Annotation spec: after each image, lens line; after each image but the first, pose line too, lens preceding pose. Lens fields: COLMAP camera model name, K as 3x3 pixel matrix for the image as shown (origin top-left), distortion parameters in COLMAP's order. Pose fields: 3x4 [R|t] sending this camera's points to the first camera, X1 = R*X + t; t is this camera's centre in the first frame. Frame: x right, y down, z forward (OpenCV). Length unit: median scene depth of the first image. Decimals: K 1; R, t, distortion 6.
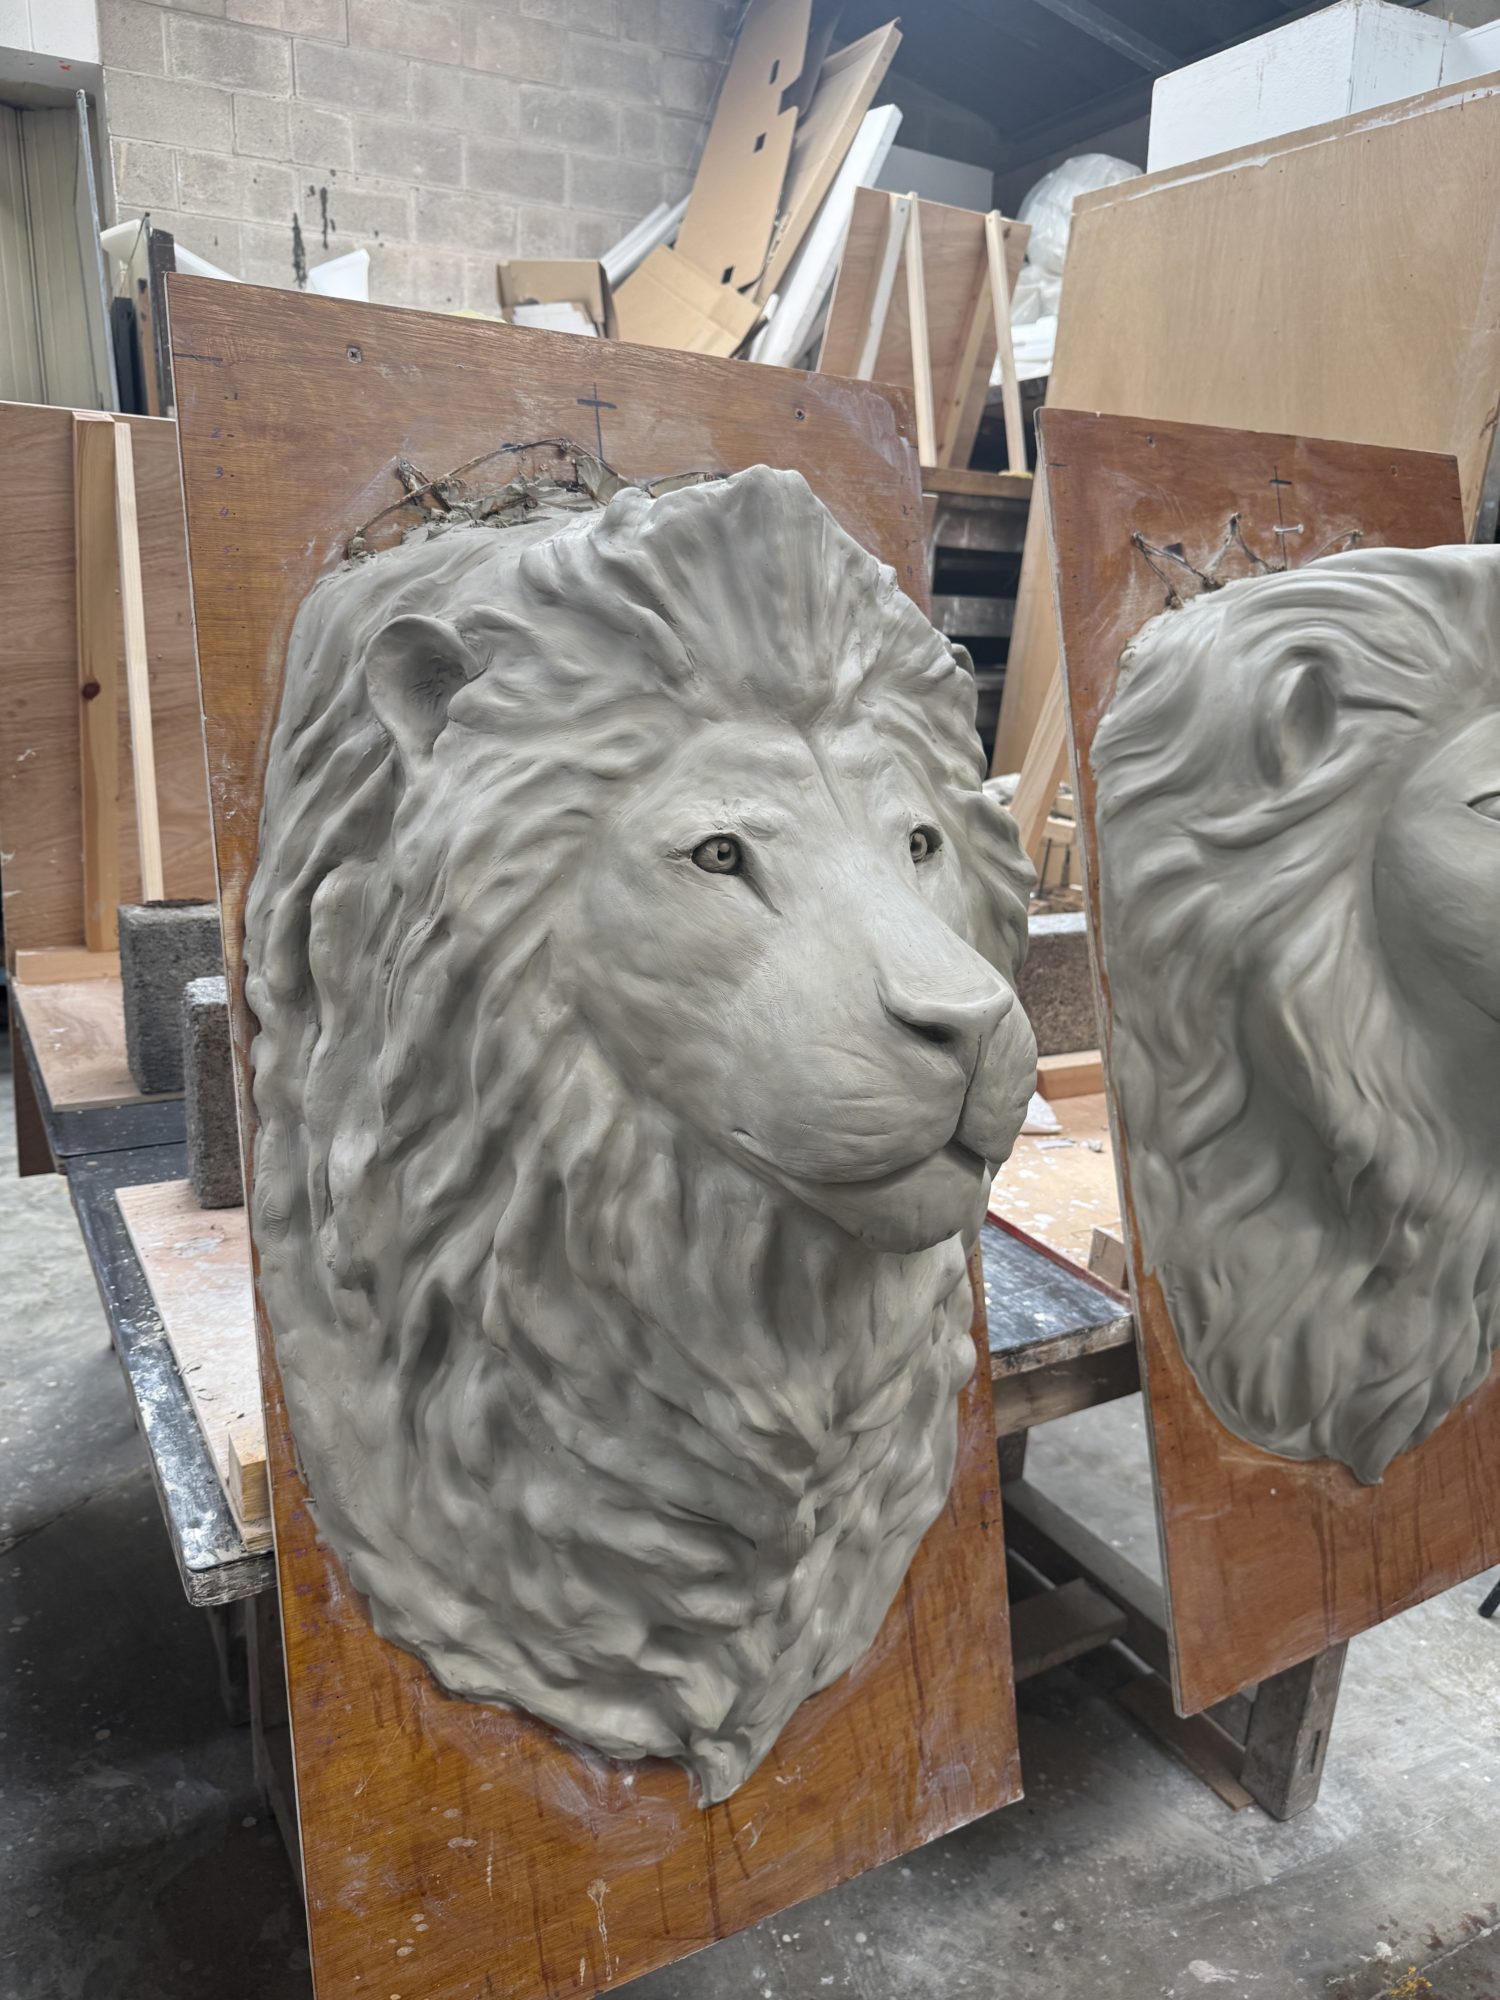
lens RADIAL K [[1434.8, 0, 740.4], [0, 1434.8, 992.5], [0, 0, 1]] dist [-0.009029, -0.005672]
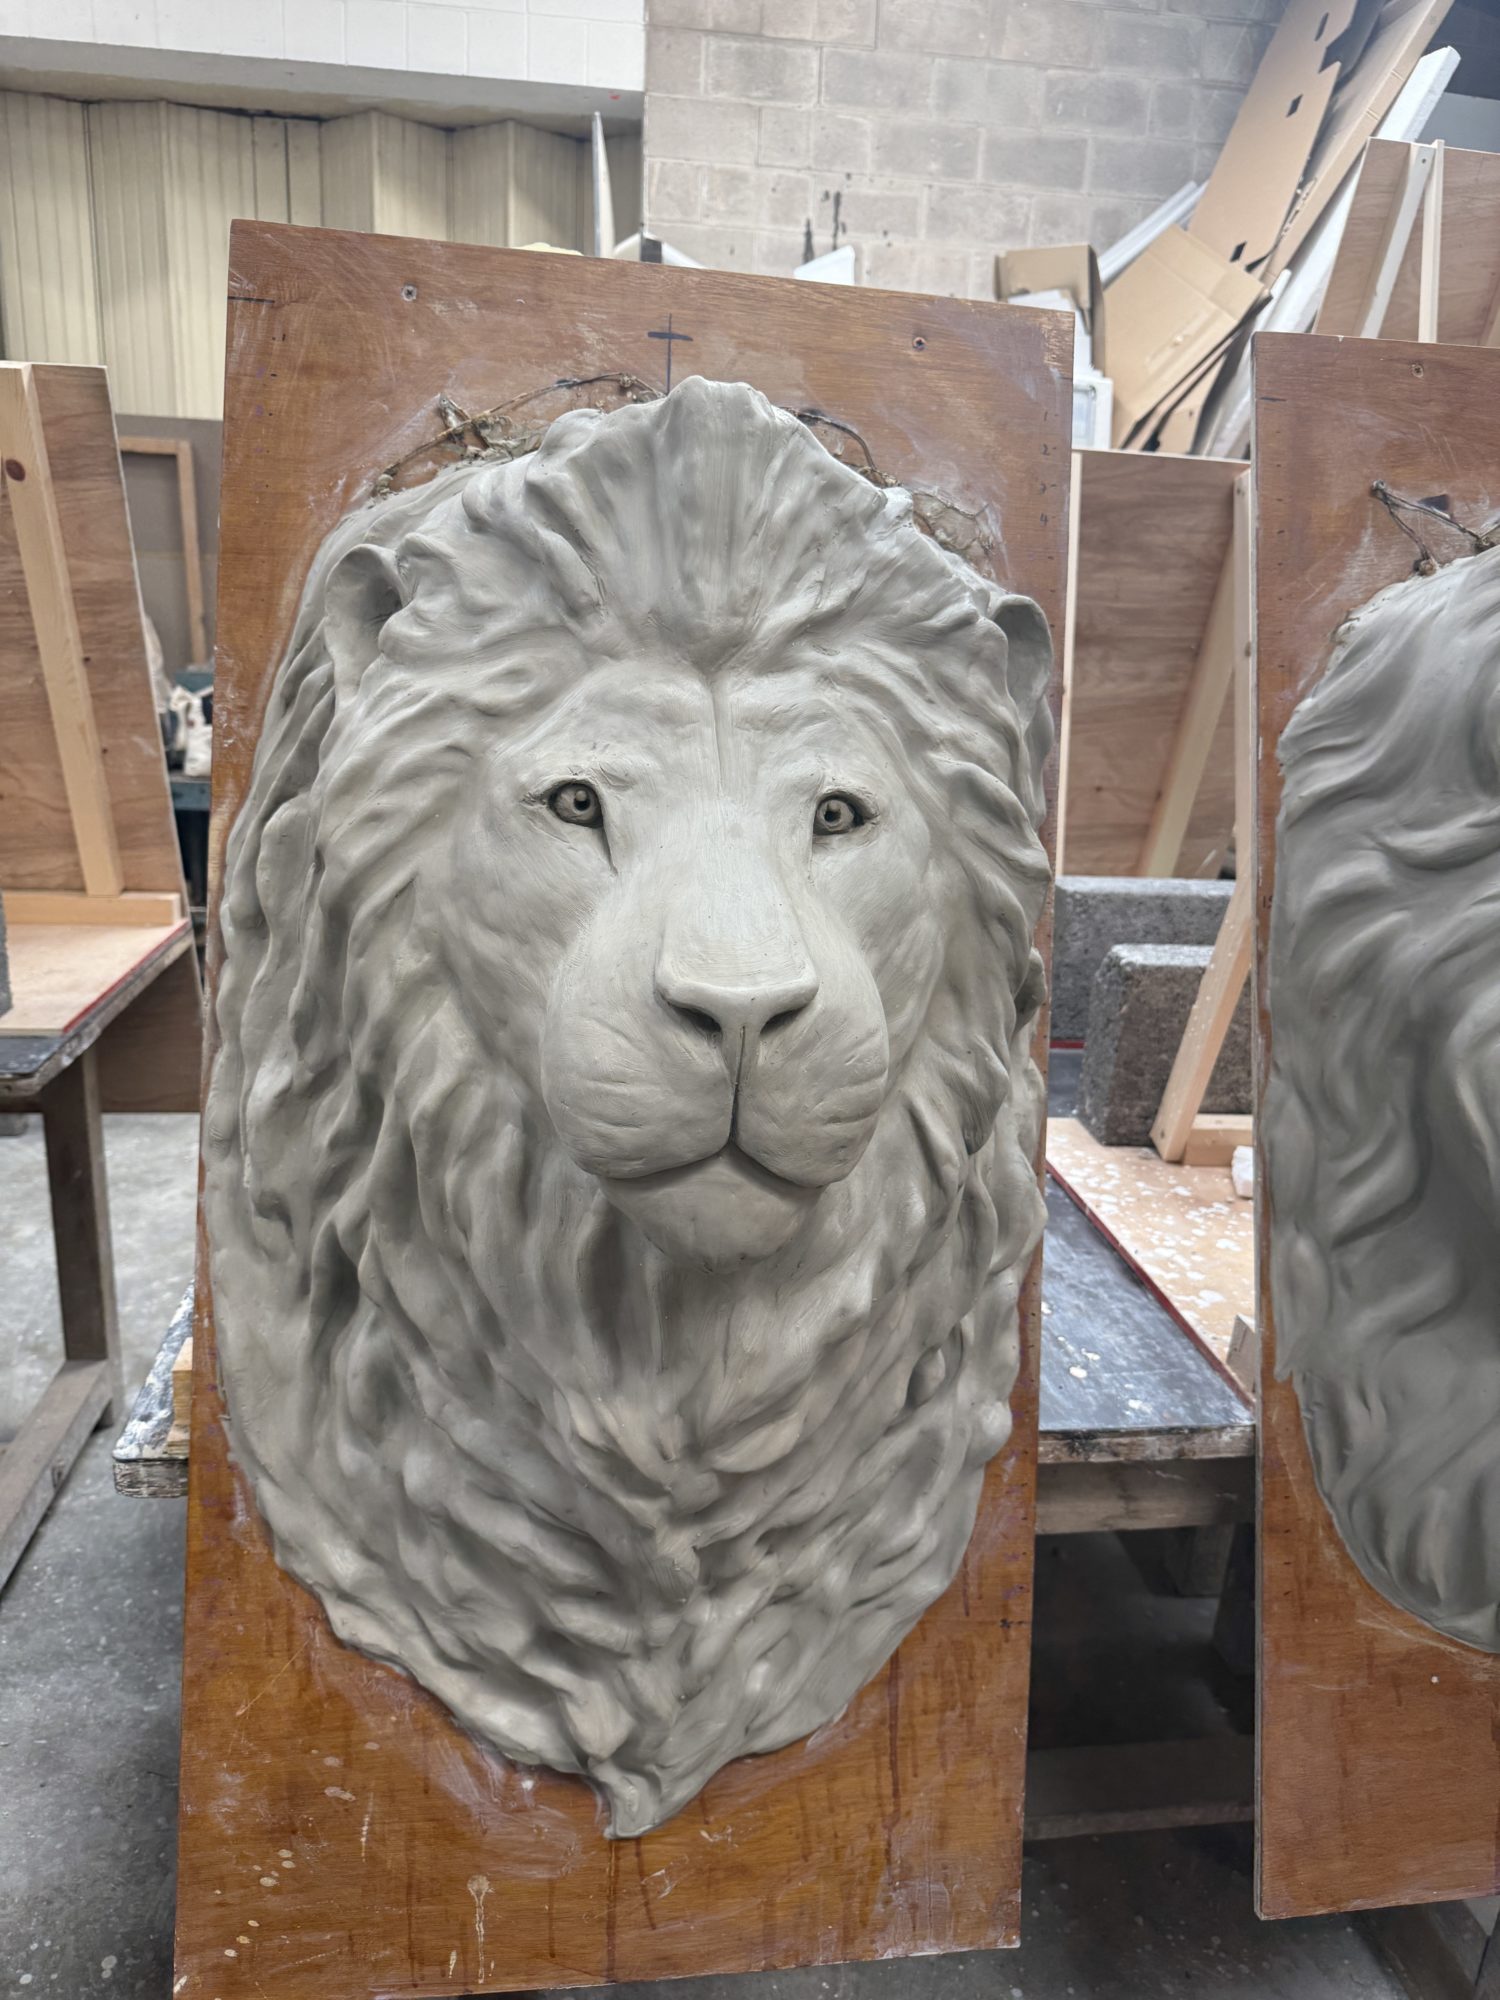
lens RADIAL K [[1434.8, 0, 760.9], [0, 1434.8, 1005.6], [0, 0, 1]] dist [-0.009029, -0.005672]
pose [[0.932610, 0.111949, -0.343083, 0.264365], [-0.111781, 0.993525, 0.020334, -0.000240], [0.343138, 0.019386, 0.939085, 0.118846]]
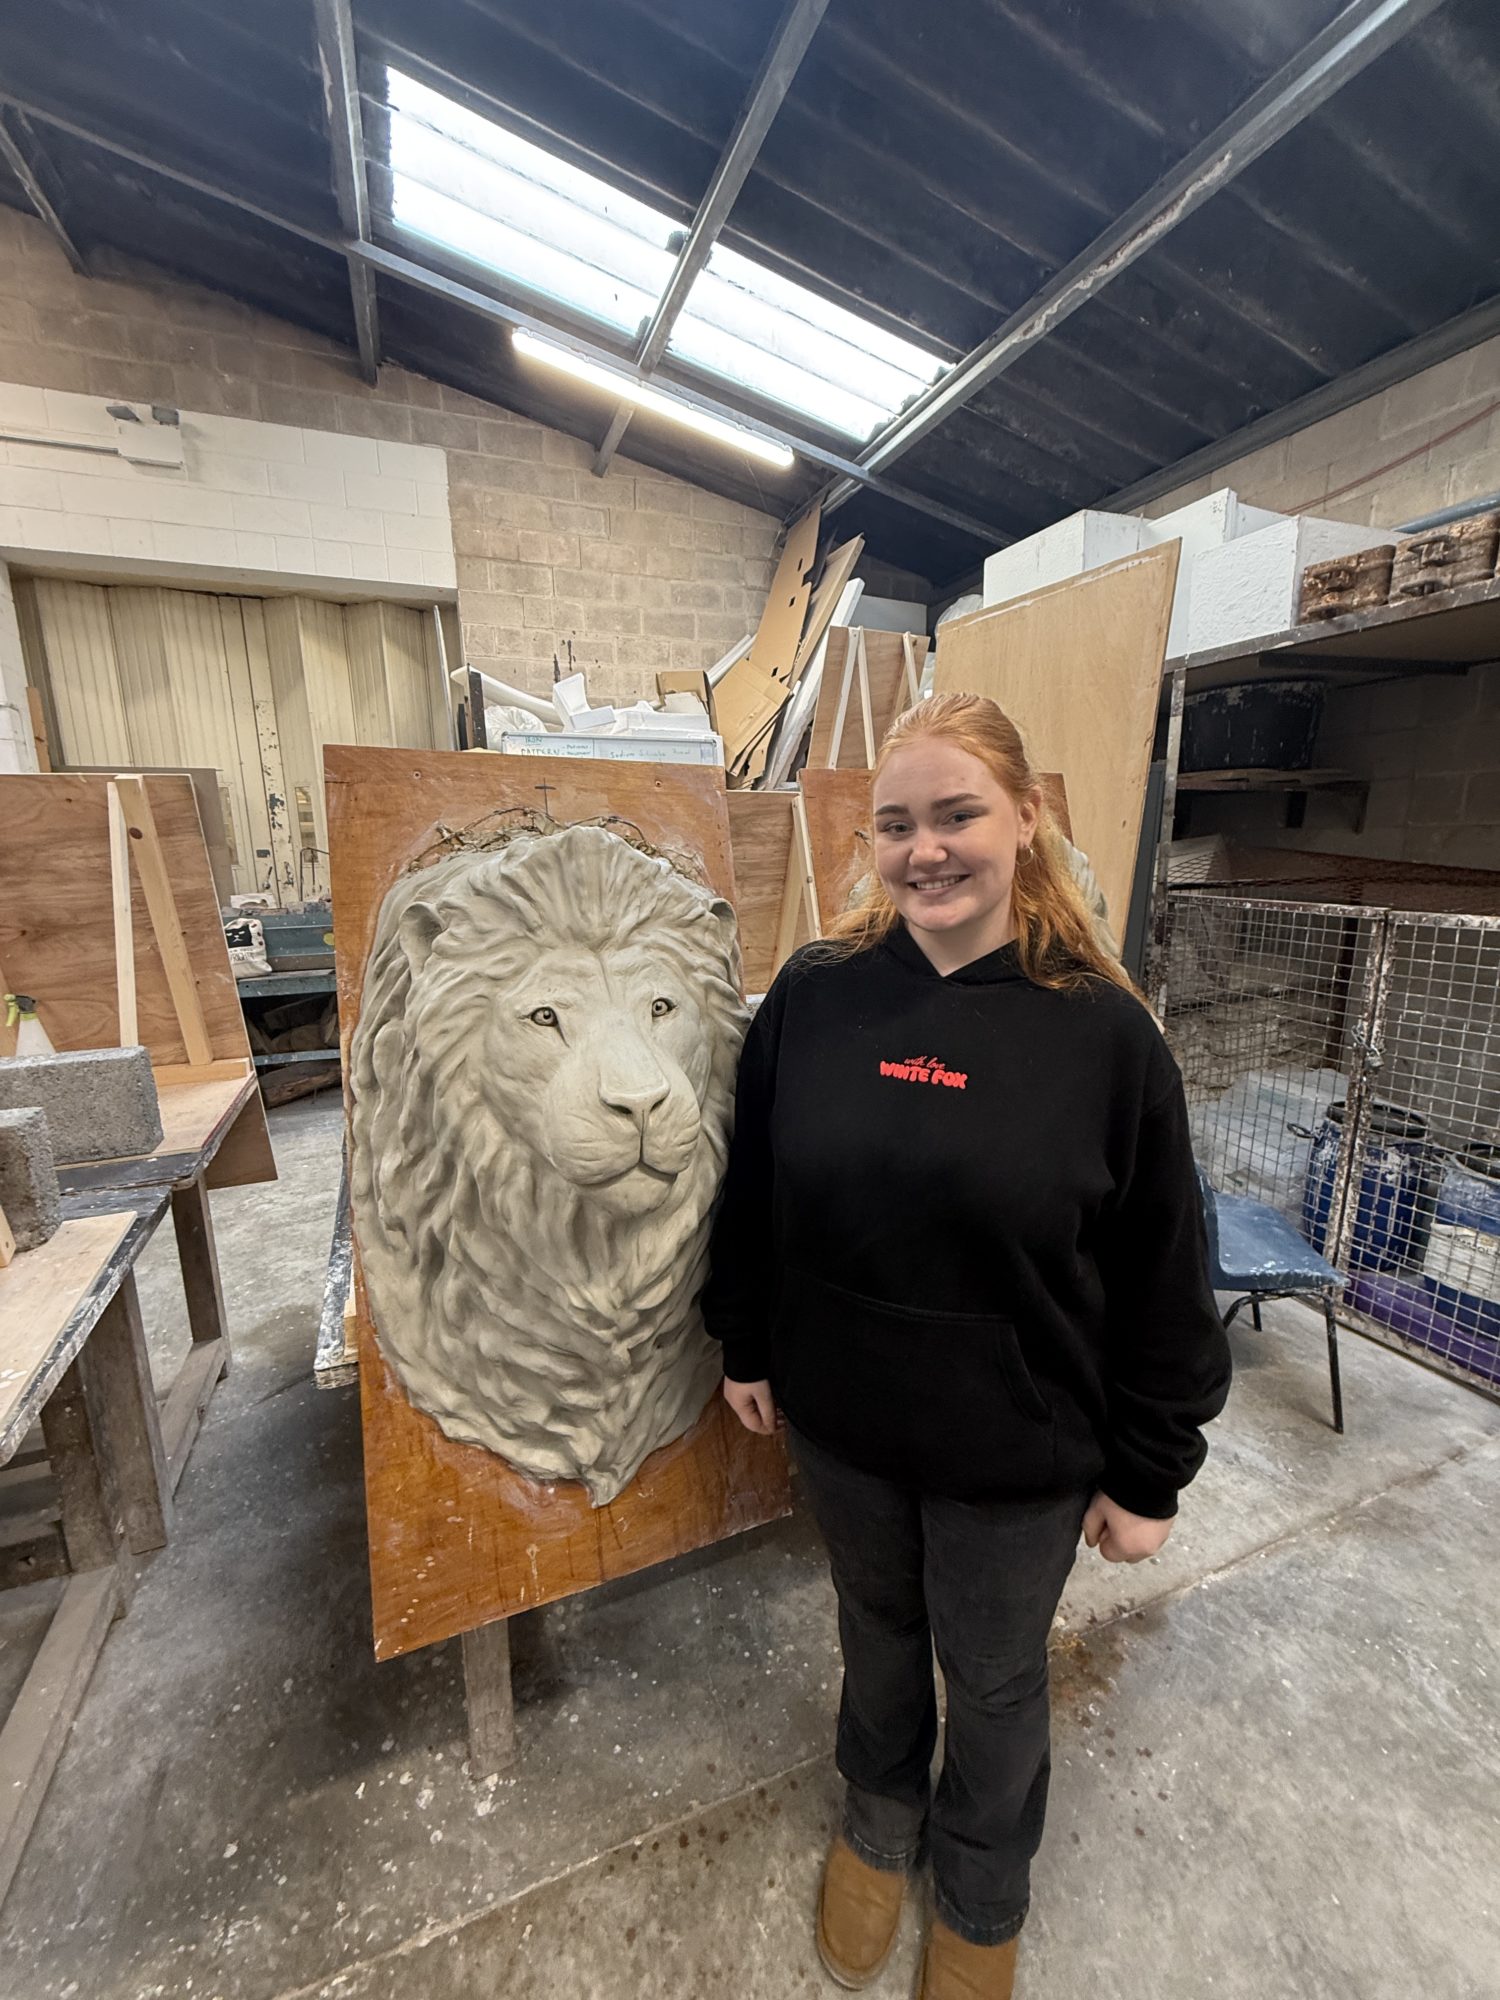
lens RADIAL K [[796.6, 0, 752.9], [0, 796.6, 990.7], [0, 0, 1]] dist [-0.006486, 0.001910]
pose [[0.993503, -0.018945, -0.112216, 0.255180], [0.011230, 0.997554, -0.068989, -0.033357], [0.113249, 0.067280, 0.991286, -0.056650]]
